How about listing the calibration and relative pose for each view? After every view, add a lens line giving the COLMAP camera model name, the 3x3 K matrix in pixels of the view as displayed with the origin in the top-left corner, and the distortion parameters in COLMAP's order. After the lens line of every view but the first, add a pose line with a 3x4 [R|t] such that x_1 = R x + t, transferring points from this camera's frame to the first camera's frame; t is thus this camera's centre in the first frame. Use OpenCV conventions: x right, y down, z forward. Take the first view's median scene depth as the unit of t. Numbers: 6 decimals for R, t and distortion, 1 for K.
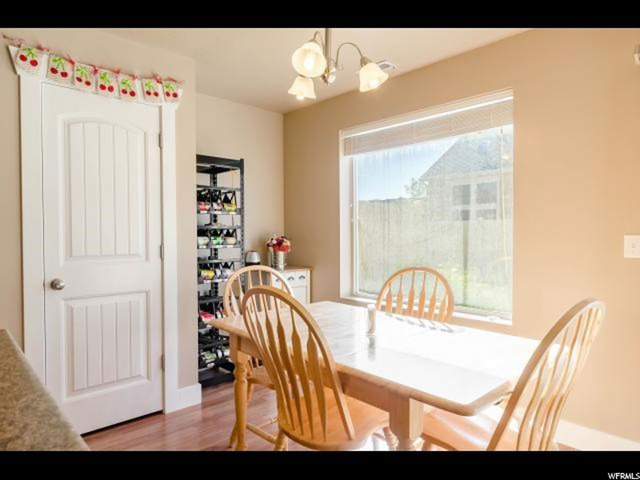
lens RADIAL K [[407.0, 0, 324.3], [0, 407.0, 238.7], [0, 0, 1]] dist [0.006519, -0.001254]
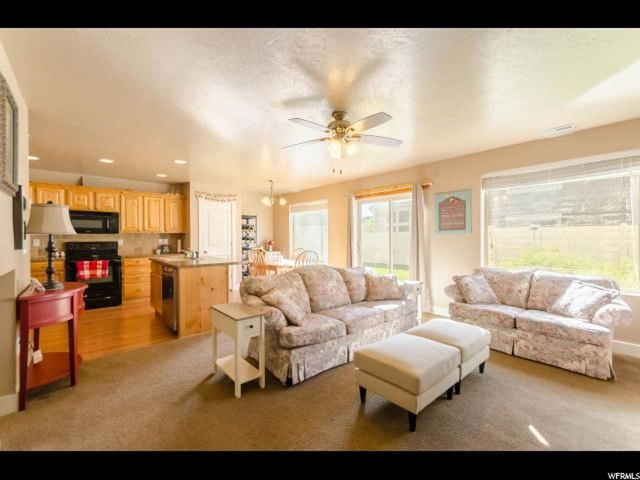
lens RADIAL K [[281.3, 0, 320.7], [0, 281.3, 240.7], [0, 0, 1]] dist [0.012711, -0.002187]
pose [[0.999244, 0.000632, -0.038872, 0.409451], [-0.000910, 0.999974, -0.007140, 0.015475], [0.038867, 0.007170, 0.999219, -1.240236]]
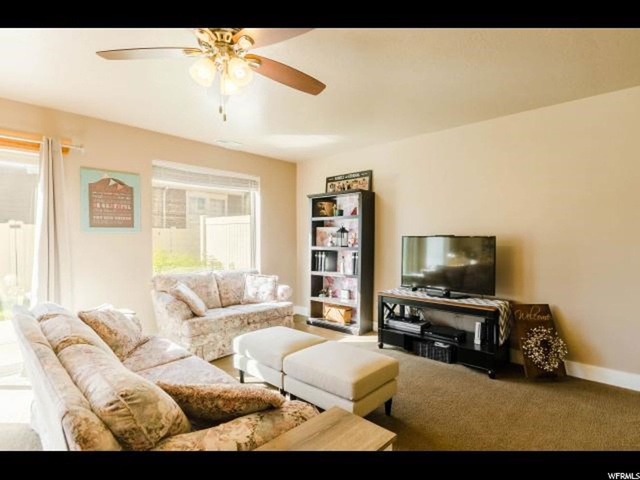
lens RADIAL K [[329.7, 0, 318.9], [0, 329.7, 239.3], [0, 0, 1]] dist [0.018977, -0.000756]
pose [[-0.043664, 0.000031, 0.999046, -0.124518], [0.016766, 0.999859, 0.000702, 0.005065], [-0.998906, 0.016781, -0.043658, -0.507779]]
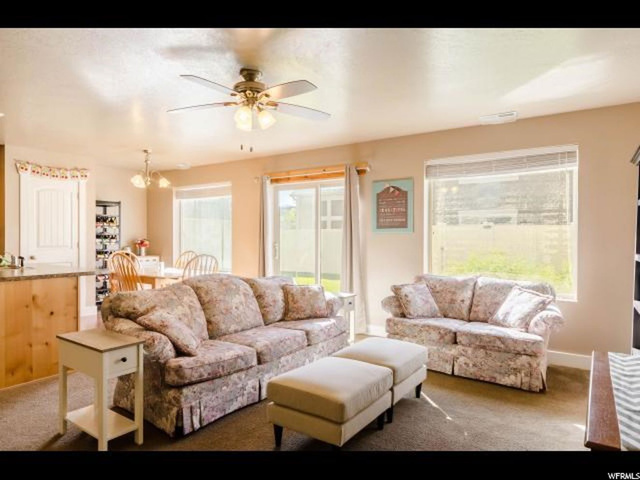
lens RADIAL K [[407.0, 0, 321.9], [0, 407.0, 240.6], [0, 0, 1]] dist [0.006519, -0.001254]
pose [[0.978336, 0.006435, 0.206923, 0.403565], [-0.004902, 0.999957, -0.007924, 0.015892], [-0.206965, 0.006738, 0.978325, -1.329165]]
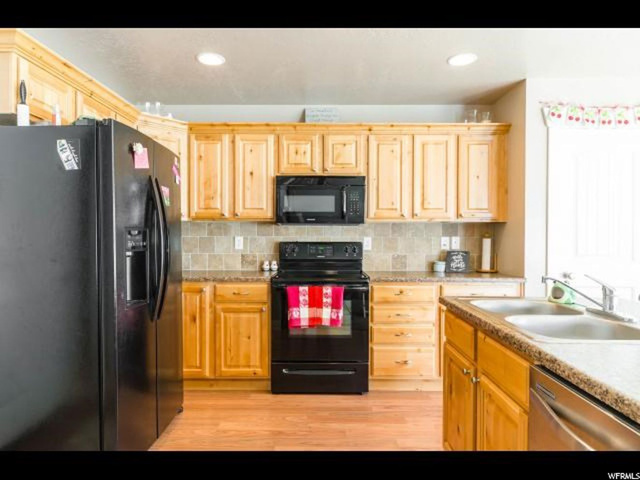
lens RADIAL K [[407.0, 0, 318.3], [0, 407.0, 239.0], [0, 0, 1]] dist [0.006519, -0.001254]
pose [[0.718714, 0.008914, -0.695248, -0.234562], [-0.015329, 0.999878, -0.003026, 0.005627], [0.695137, 0.012832, 0.718763, -0.410904]]
